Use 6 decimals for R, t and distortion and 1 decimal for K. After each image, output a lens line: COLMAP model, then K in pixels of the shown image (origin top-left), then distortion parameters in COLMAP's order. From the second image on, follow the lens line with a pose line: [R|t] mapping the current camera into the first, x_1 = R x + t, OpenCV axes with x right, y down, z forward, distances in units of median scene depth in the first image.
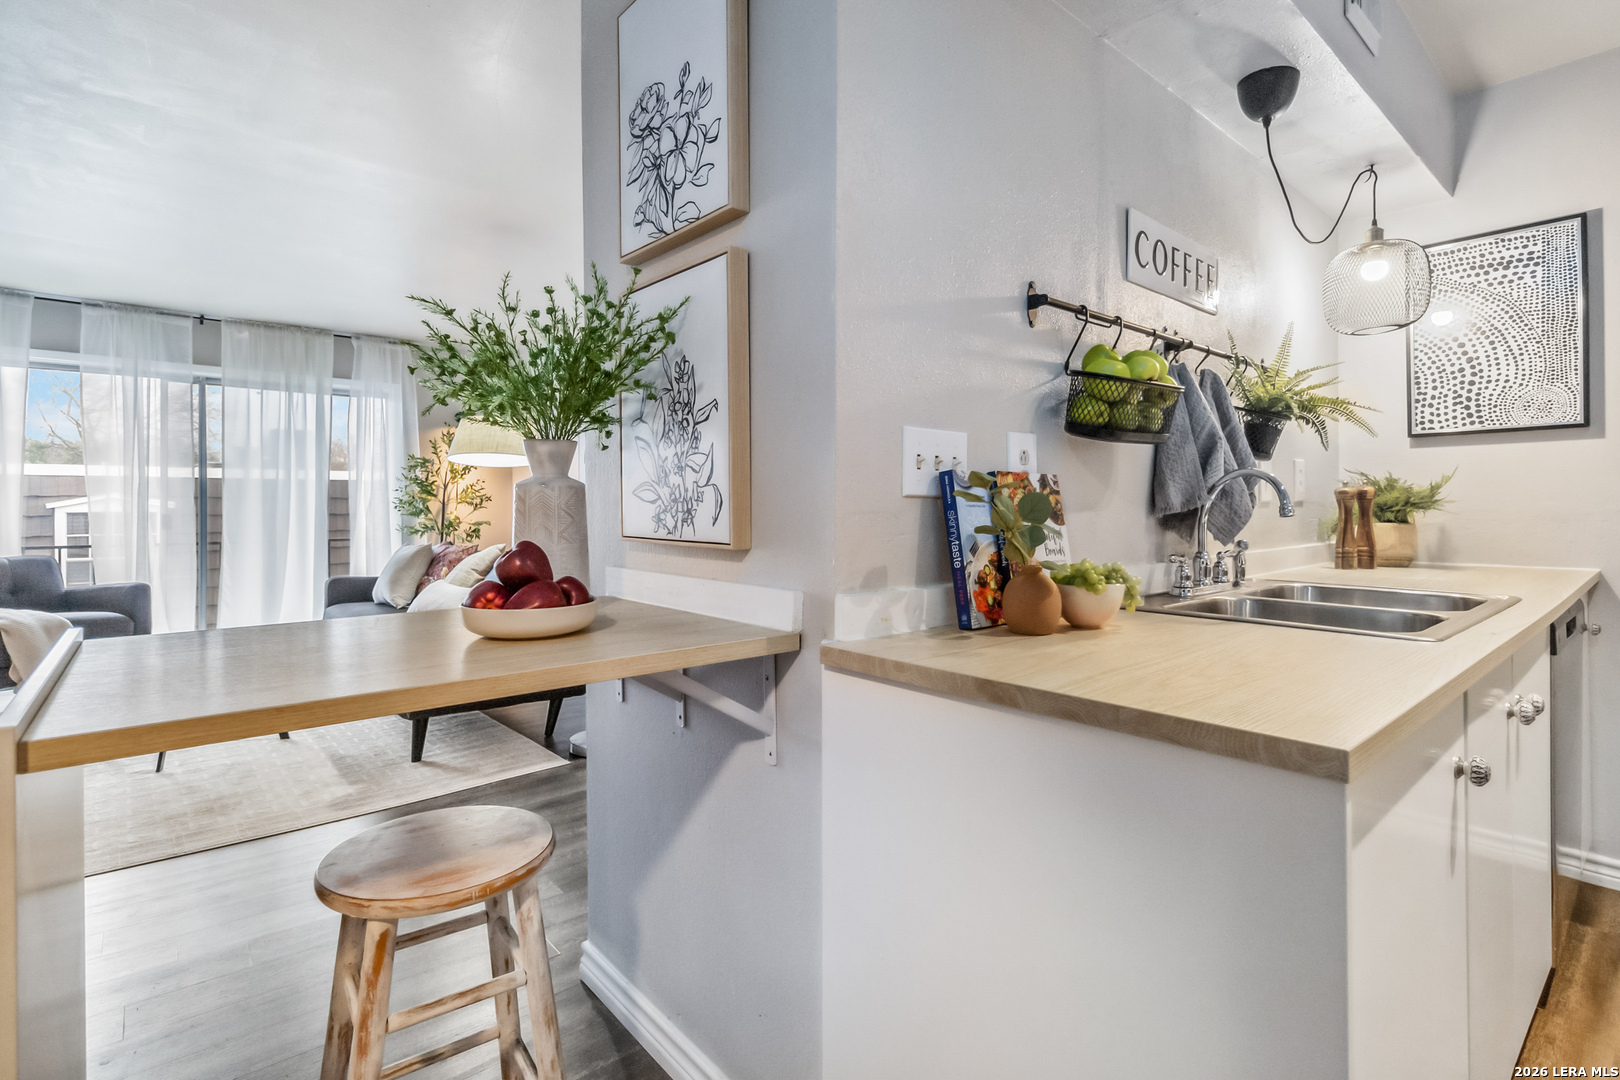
lens RADIAL K [[774.3, 0, 819.0], [0, 774.3, 502.3], [0, 0, 1]] dist [0.005772, 0.000550]
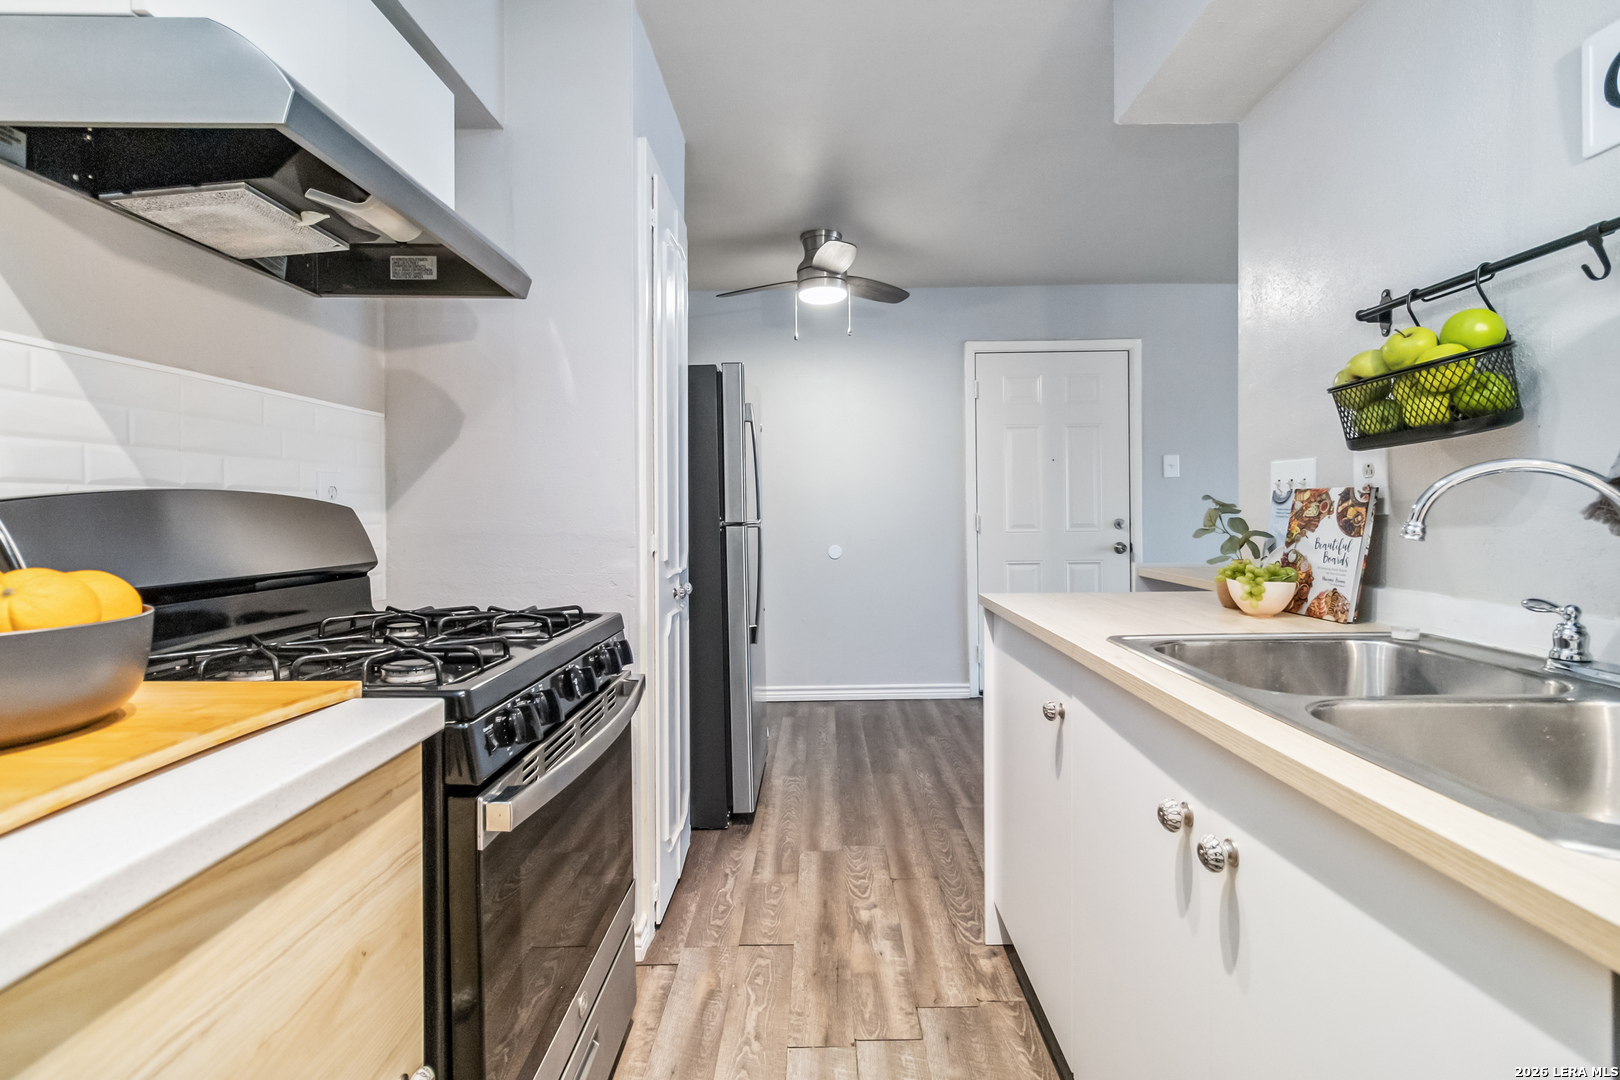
lens RADIAL K [[759.2, 0, 812.4], [0, 759.2, 529.3], [0, 0, 1]] dist [-0.000206, 0.000569]
pose [[-0.662375, 0.024113, -0.748784, 0.933368], [0.010155, 0.999679, 0.023210, -0.006509], [0.749104, 0.007770, -0.662407, 0.687177]]
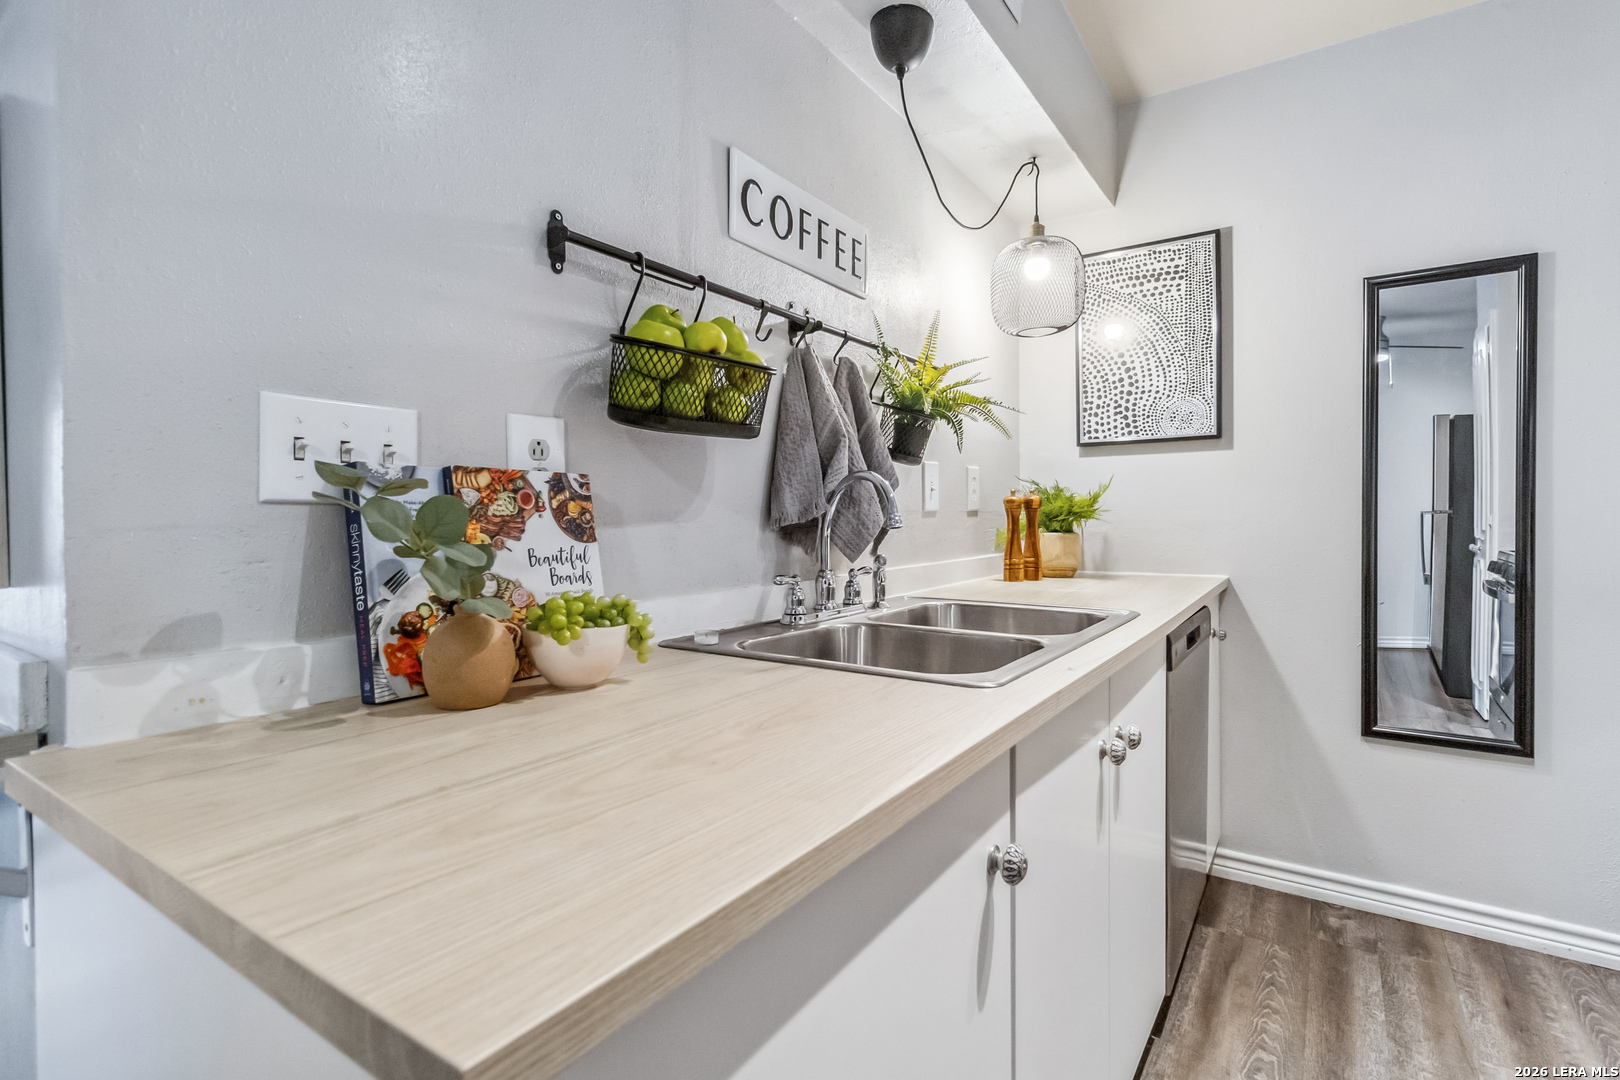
lens RADIAL K [[772.7, 0, 822.9], [0, 772.7, 524.4], [0, 0, 1]] dist [0.003434, 0.001602]
pose [[0.965696, -0.005736, 0.259611, 0.205616], [0.002015, 0.999891, 0.014597, 0.001309], [-0.259667, -0.013573, 0.965603, 0.141006]]
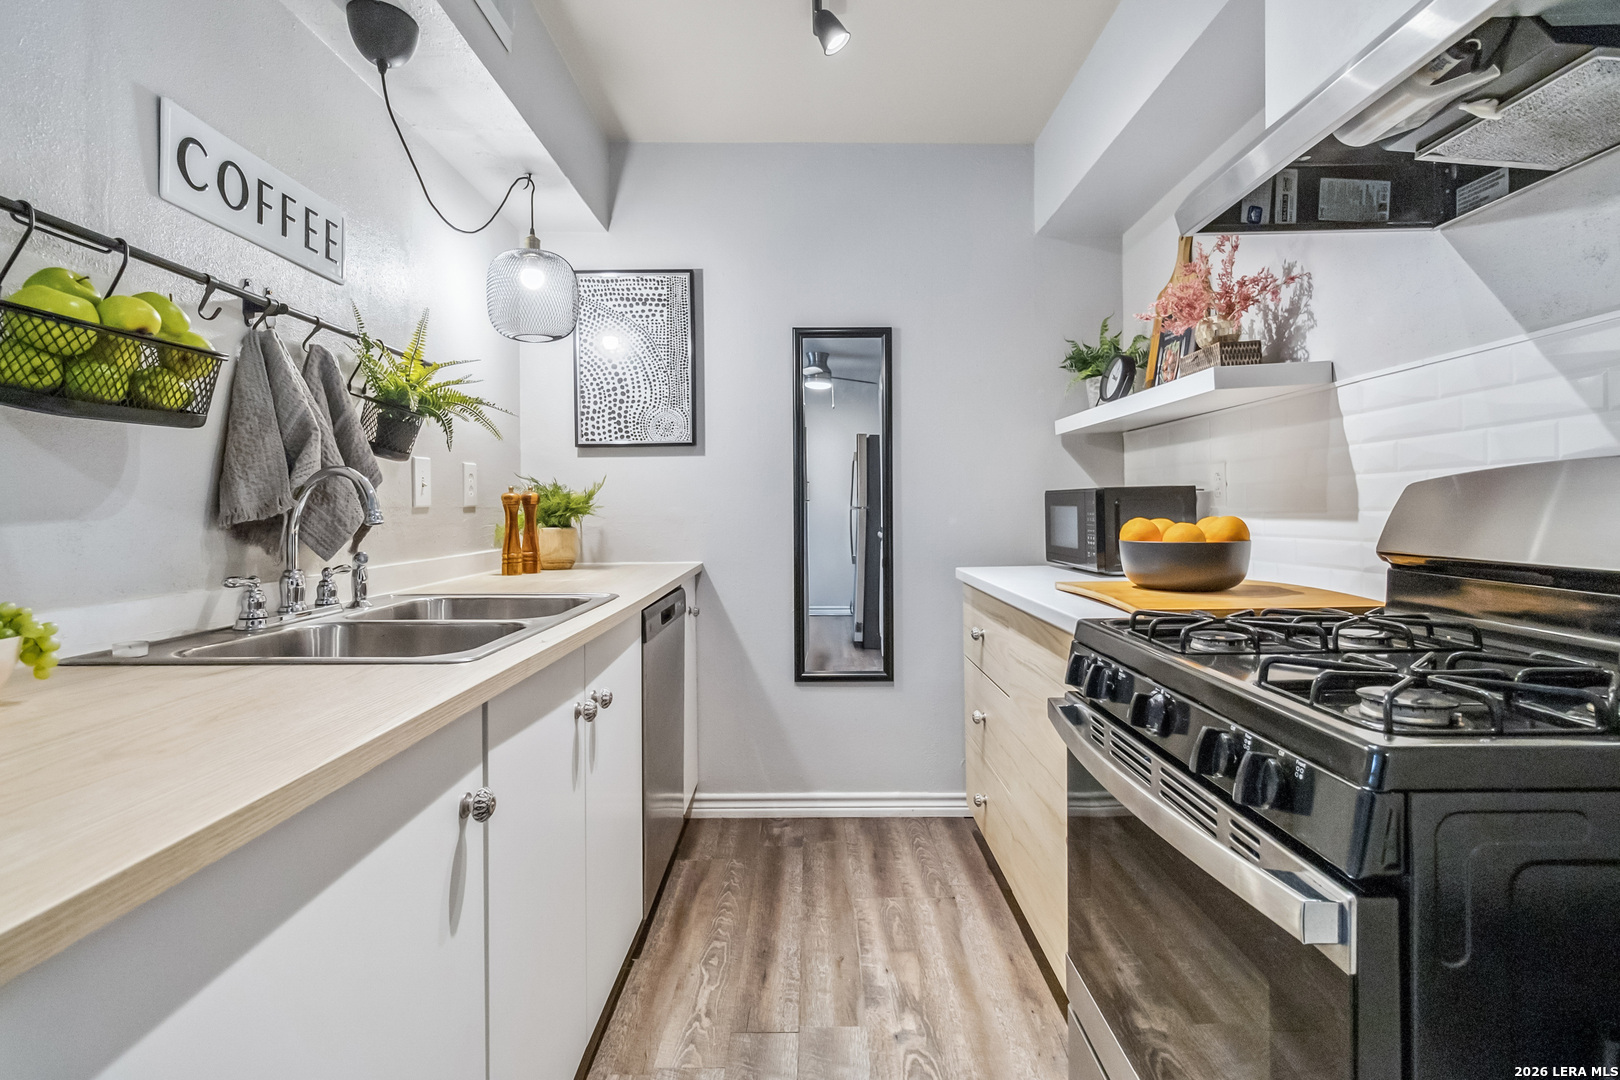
lens RADIAL K [[782.0, 0, 819.1], [0, 782.0, 510.6], [0, 0, 1]] dist [0.001797, 0.000491]
pose [[0.654071, -0.004018, 0.756422, 0.180939], [0.002241, 0.999992, 0.003373, 0.001172], [-0.756430, -0.000511, 0.654075, 0.048983]]
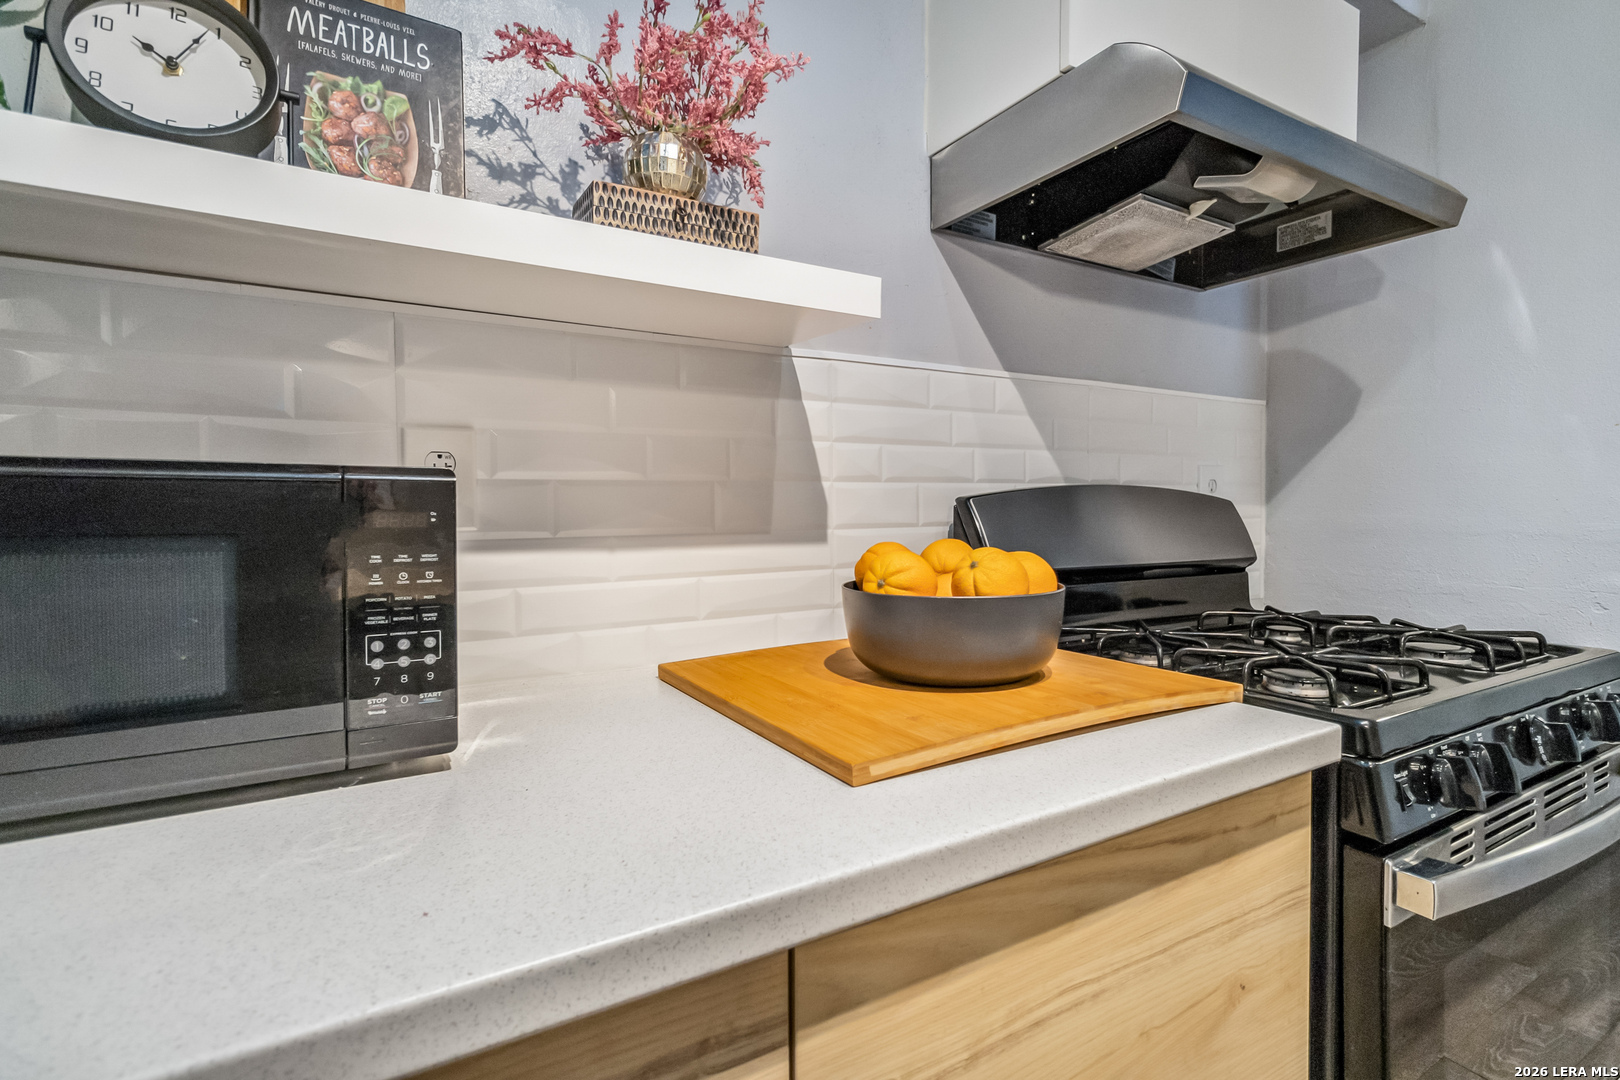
lens RADIAL K [[772.7, 0, 822.9], [0, 772.7, 524.4], [0, 0, 1]] dist [0.003434, 0.001602]
pose [[-0.983776, 0.008970, 0.179176, 0.926268], [0.010674, 0.999906, 0.008548, -0.003080], [-0.179082, 0.010322, -0.983780, 0.652891]]
